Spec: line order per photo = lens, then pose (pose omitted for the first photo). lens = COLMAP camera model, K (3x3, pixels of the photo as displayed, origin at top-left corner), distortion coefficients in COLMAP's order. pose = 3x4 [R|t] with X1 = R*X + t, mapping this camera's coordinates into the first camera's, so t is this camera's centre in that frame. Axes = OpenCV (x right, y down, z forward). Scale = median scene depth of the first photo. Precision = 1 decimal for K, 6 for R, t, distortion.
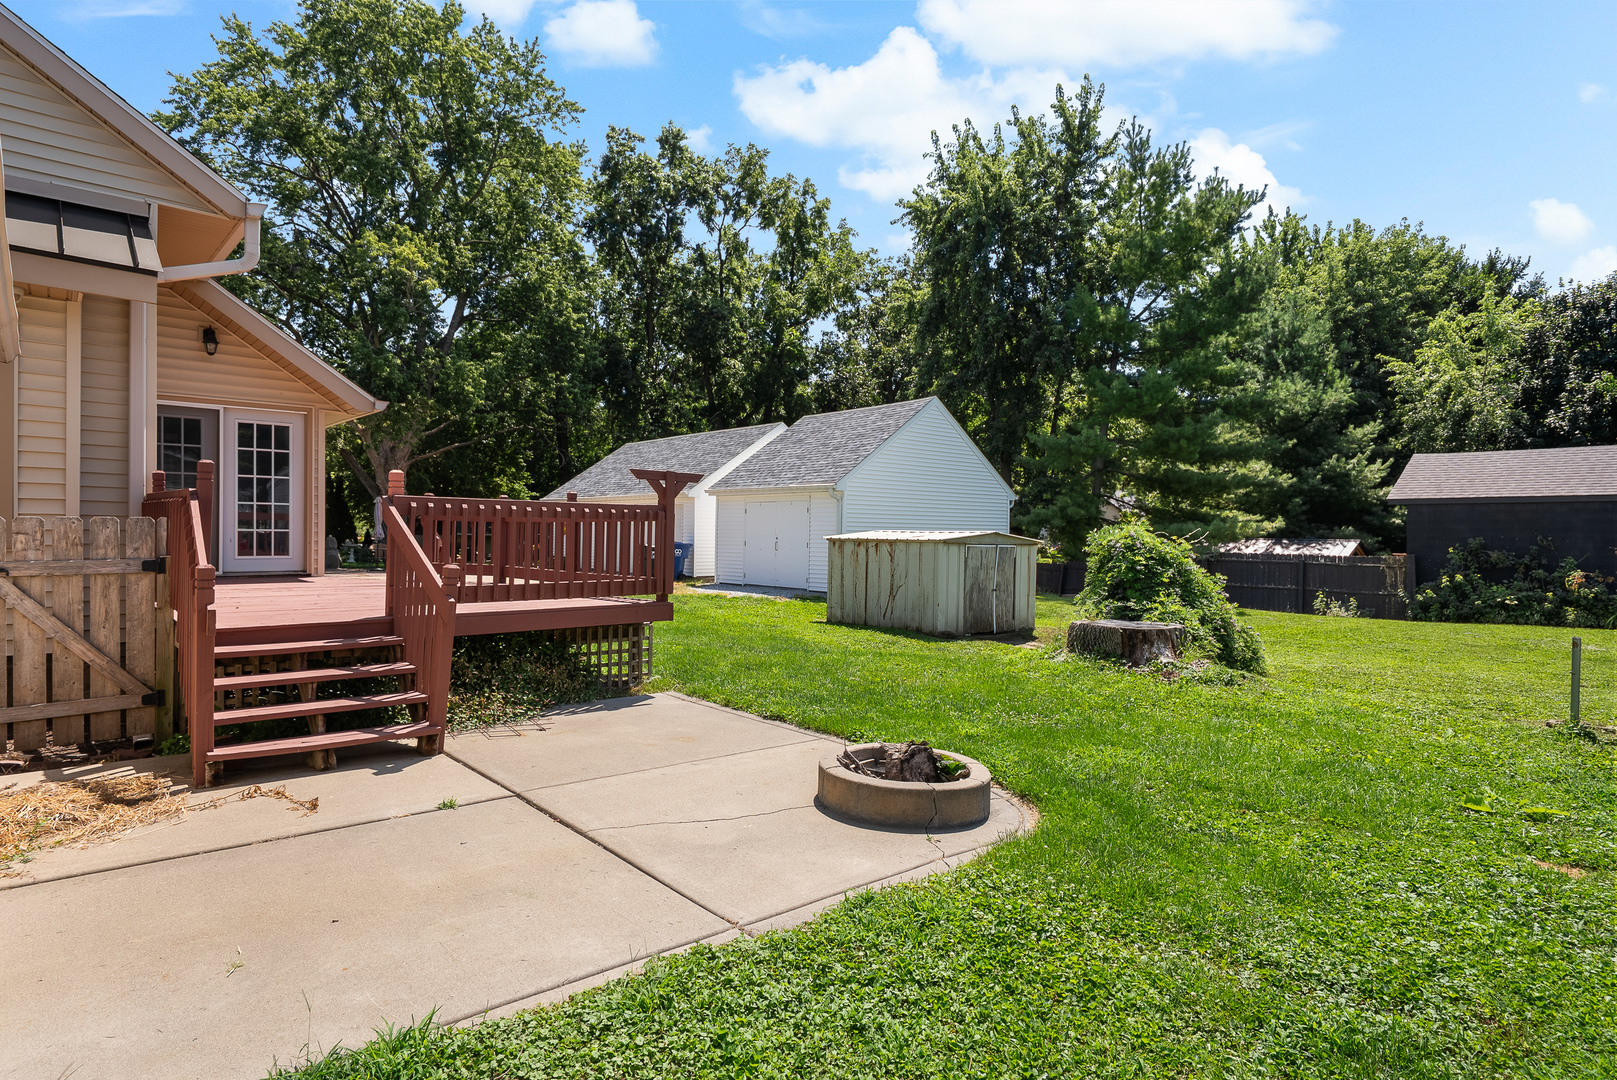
lens RADIAL K [[887.7, 0, 808.5], [0, 887.7, 540.0], [0, 0, 1]] dist [0.001209, -0.000917]
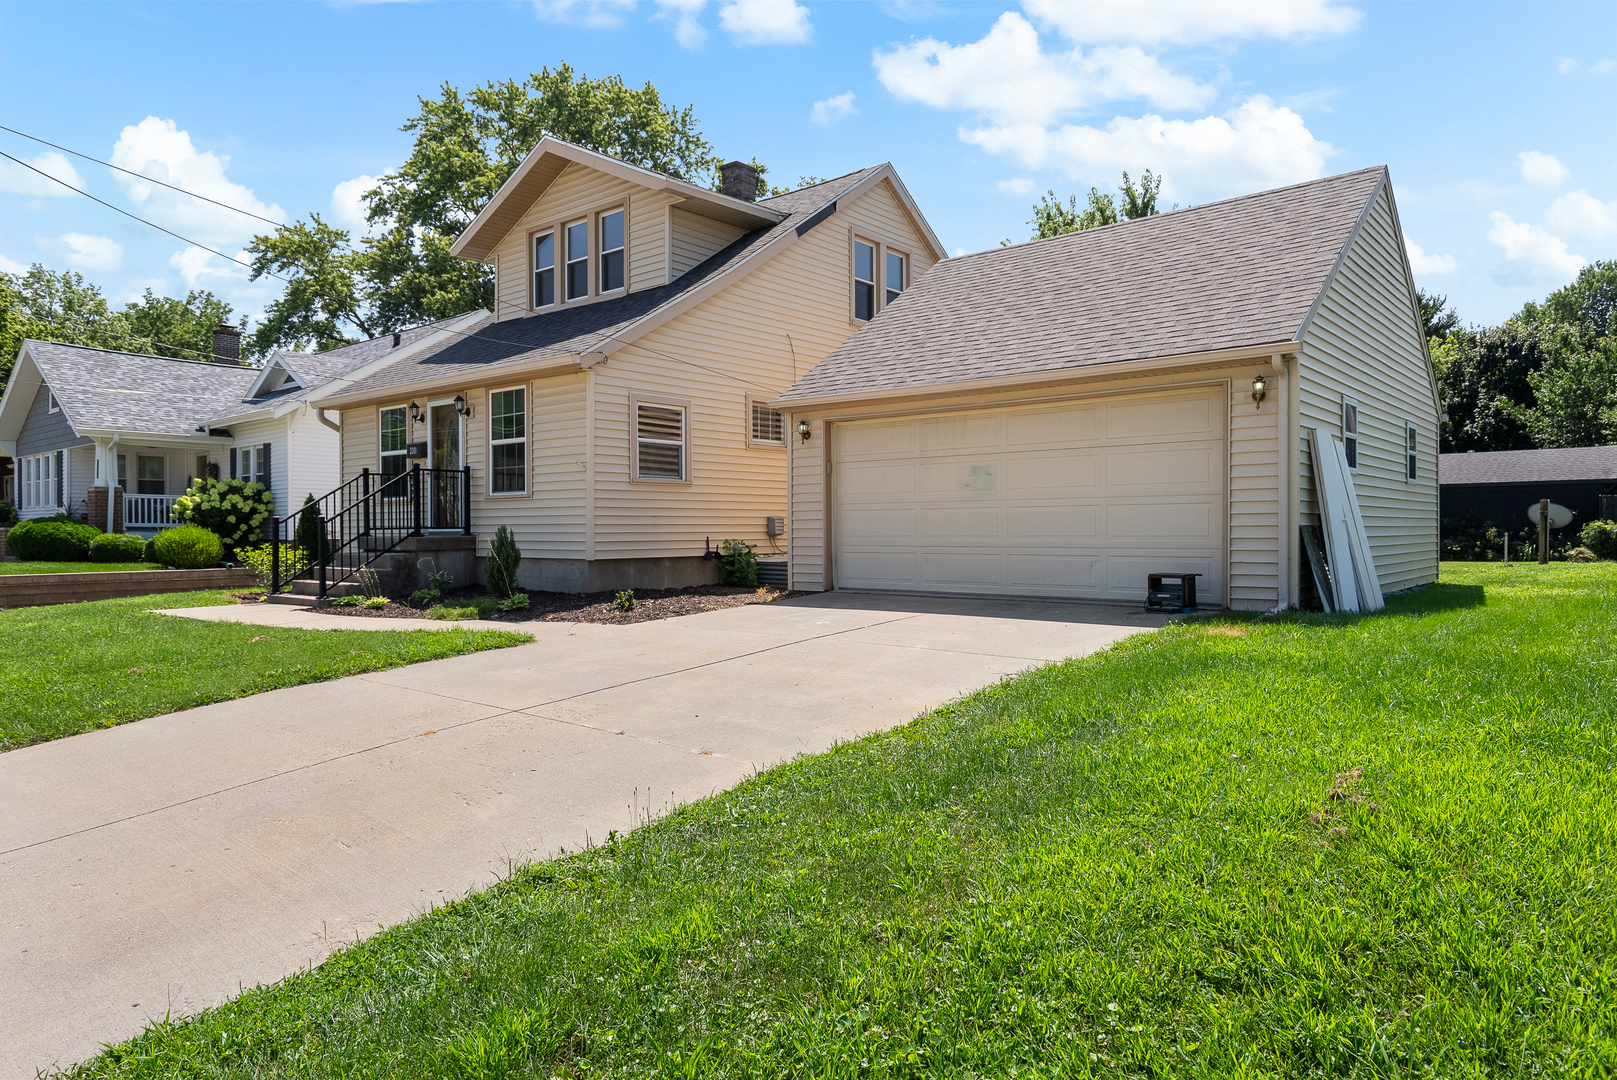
lens RADIAL K [[1007.3, 0, 808.5], [0, 1007.3, 540.0], [0, 0, 1]] dist [-0.003194, 0.000619]
pose [[0.990983, -0.016418, 0.132976, -0.397250], [0.015945, 0.999862, 0.004615, 0.016775], [-0.133034, -0.002453, 0.991108, -0.422153]]
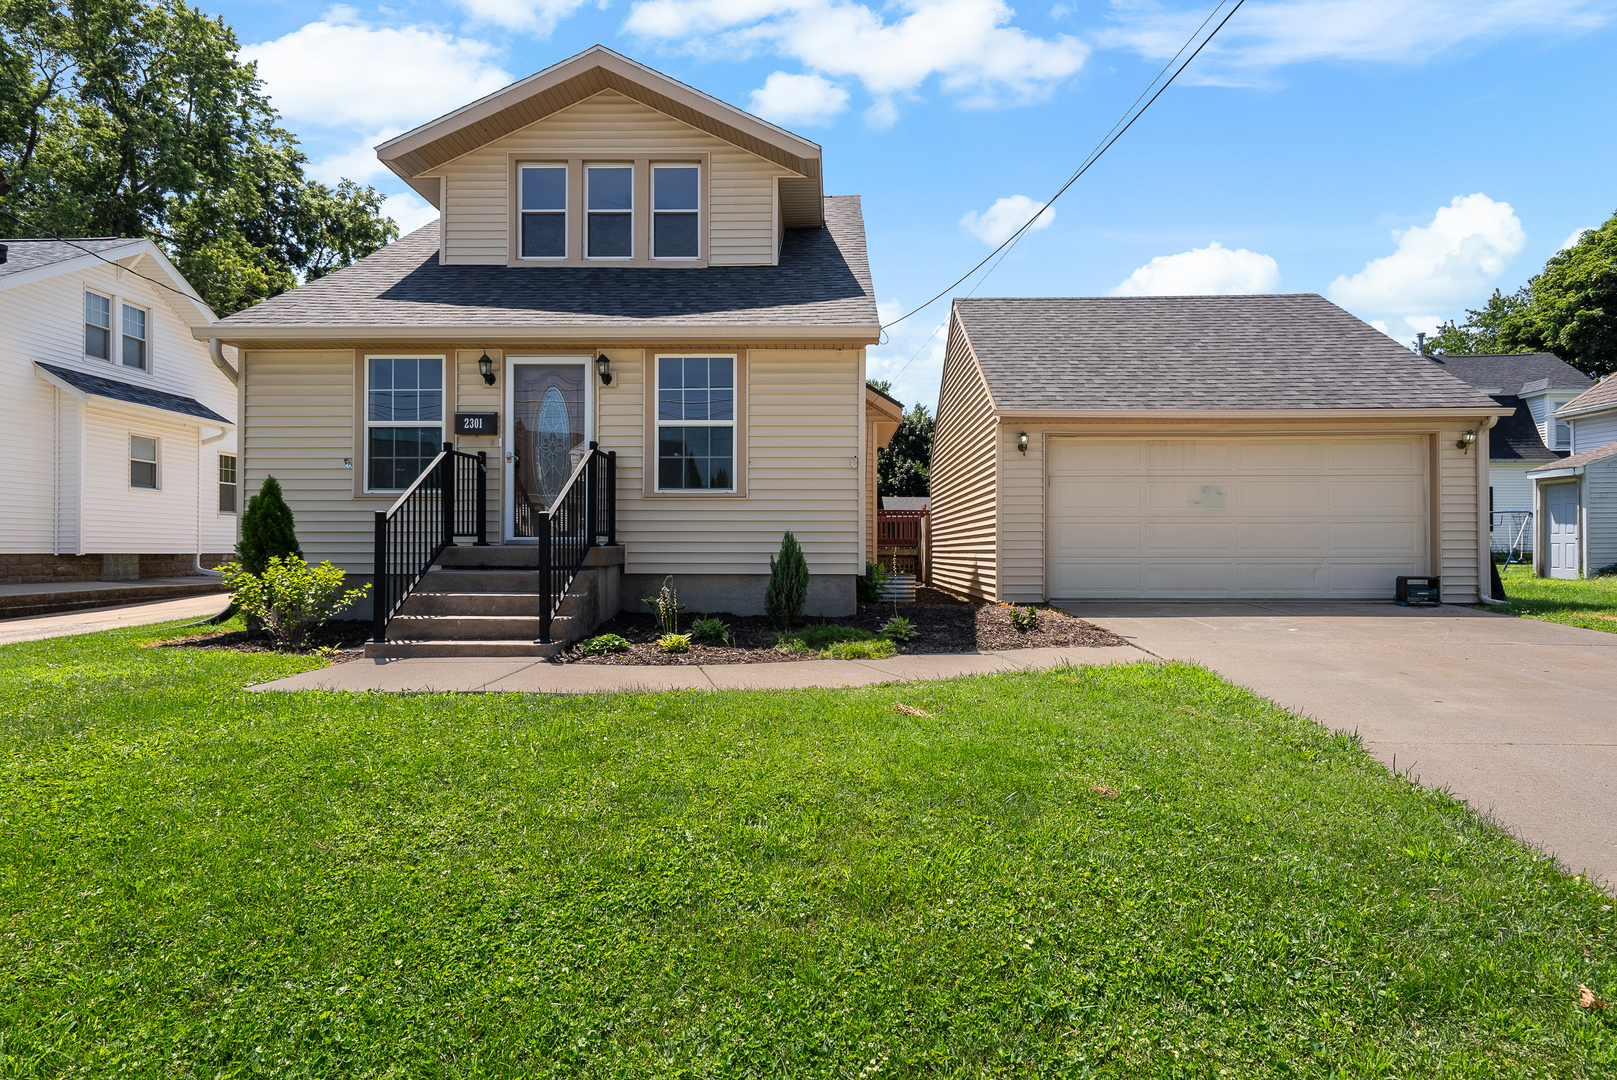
lens RADIAL K [[840.7, 0, 808.5], [0, 840.7, 540.0], [0, 0, 1]] dist [-0.001264, -0.000125]
pose [[0.686103, -0.001976, 0.727501, -0.667621], [0.013072, 0.999868, -0.009611, 0.015901], [-0.727387, 0.016104, 0.686039, -0.170844]]
